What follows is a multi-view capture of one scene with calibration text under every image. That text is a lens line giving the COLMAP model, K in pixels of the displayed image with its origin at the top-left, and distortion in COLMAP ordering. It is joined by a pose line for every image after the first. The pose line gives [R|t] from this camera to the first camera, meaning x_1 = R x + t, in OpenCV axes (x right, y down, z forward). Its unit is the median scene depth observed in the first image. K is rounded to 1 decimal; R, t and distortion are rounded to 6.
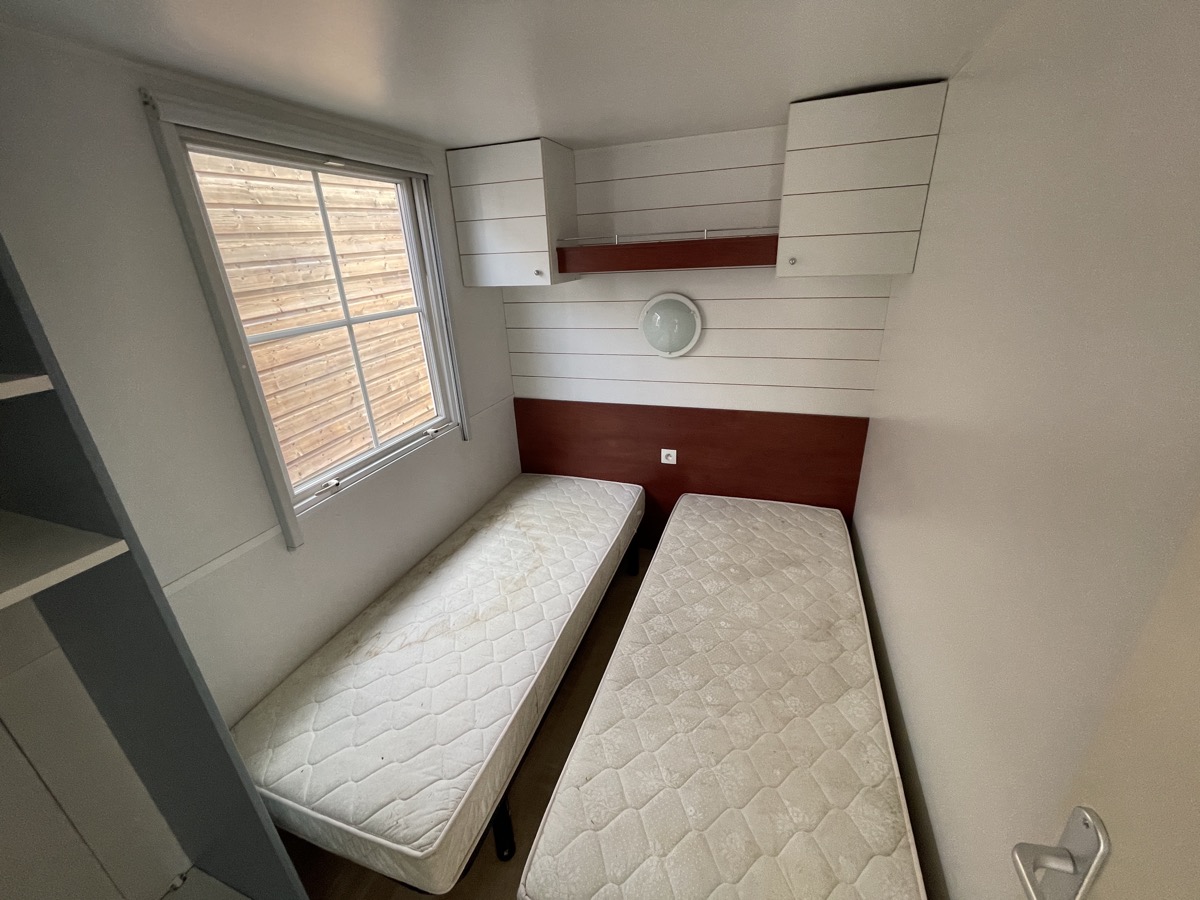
lens RADIAL K [[481.6, 0, 594.8], [0, 481.6, 446.1], [0, 0, 1]] dist [-0.006411, 0.000816]
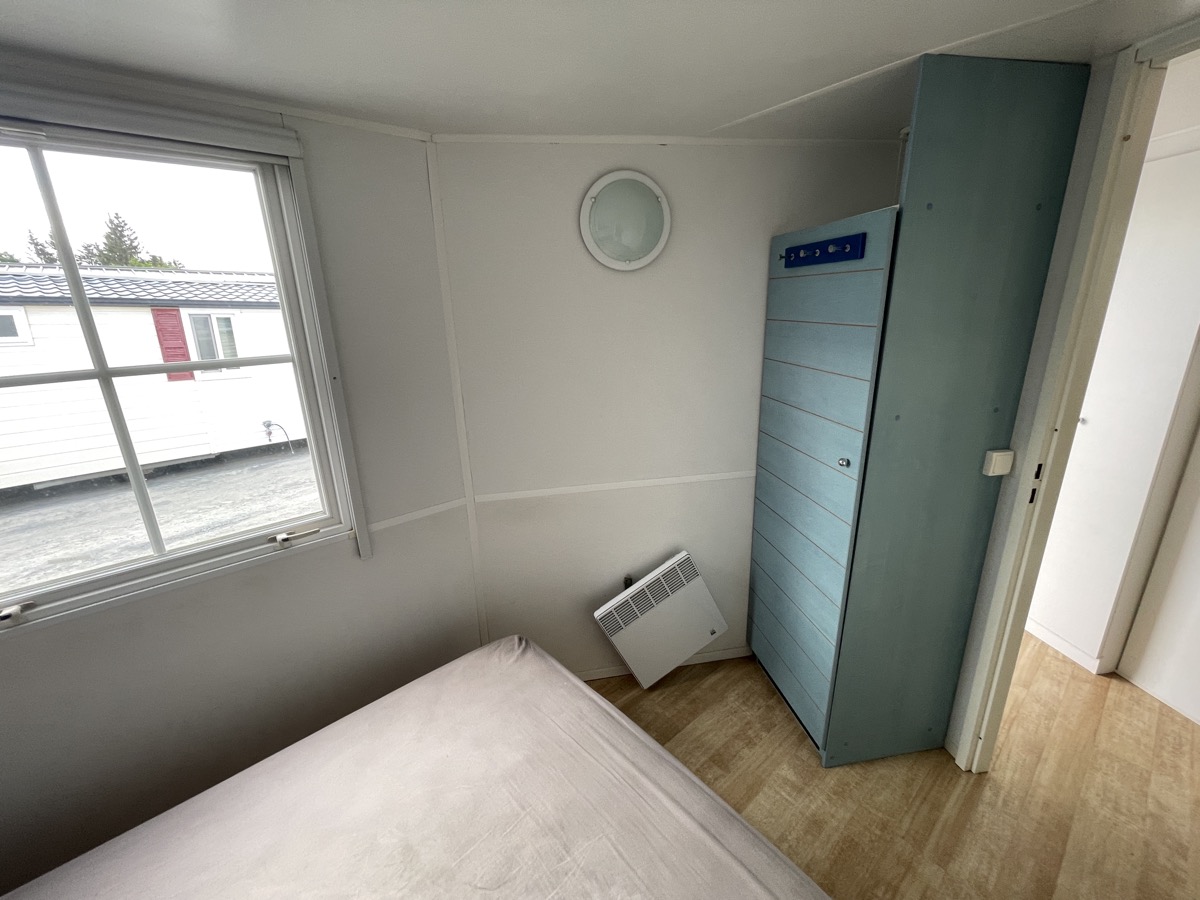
lens RADIAL K [[474.4, 0, 598.1], [0, 474.4, 436.2], [0, 0, 1]] dist [-0.001837, 0.000010]
pose [[0.855466, 0.155251, -0.494040, 0.318319], [-0.196604, 0.979945, -0.032487, -0.222555], [0.479088, 0.124922, 0.868832, 0.600663]]
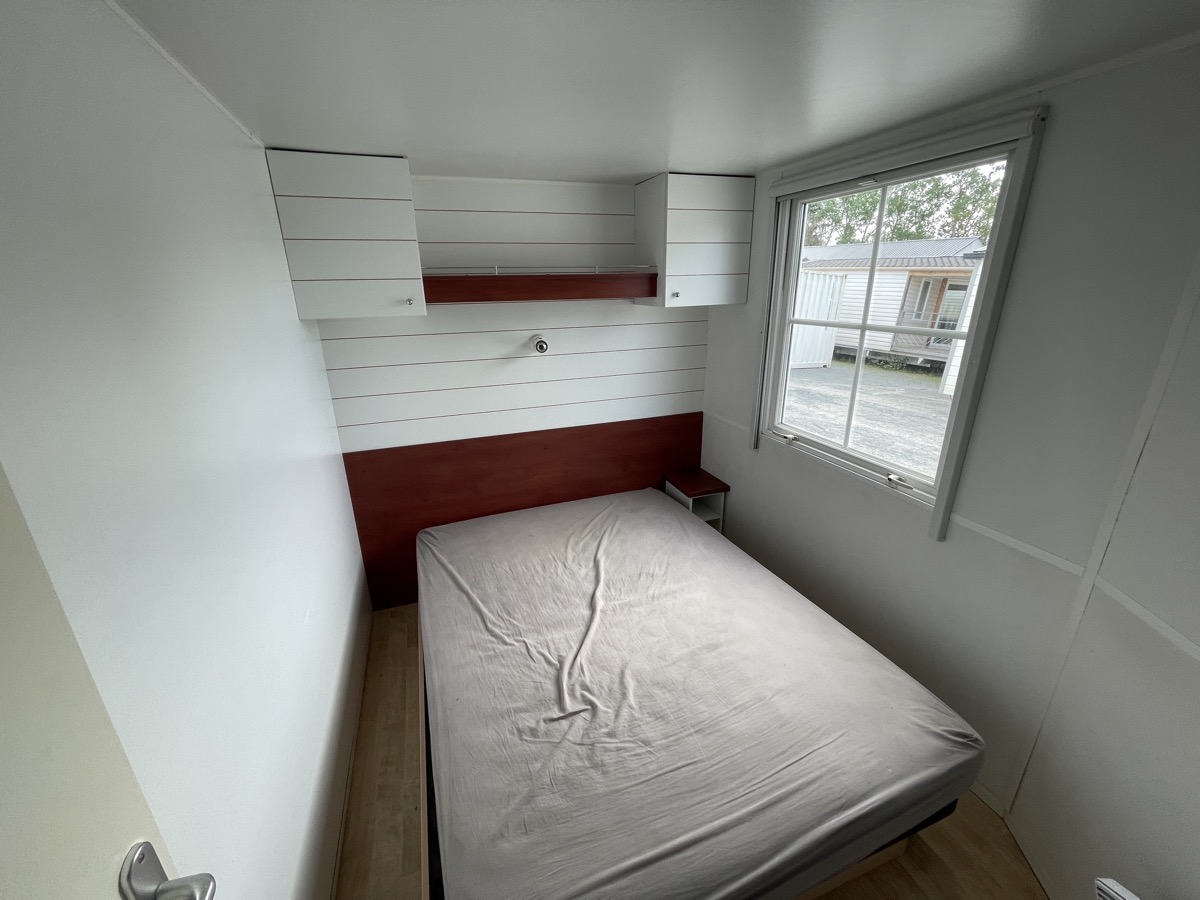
lens RADIAL K [[481.6, 0, 594.8], [0, 481.6, 446.1], [0, 0, 1]] dist [-0.006411, 0.000816]
pose [[-0.762329, 0.265985, -0.590006, 0.477563], [-0.186623, 0.782574, 0.593928, -0.437173], [0.619699, 0.562877, -0.546939, 1.057884]]
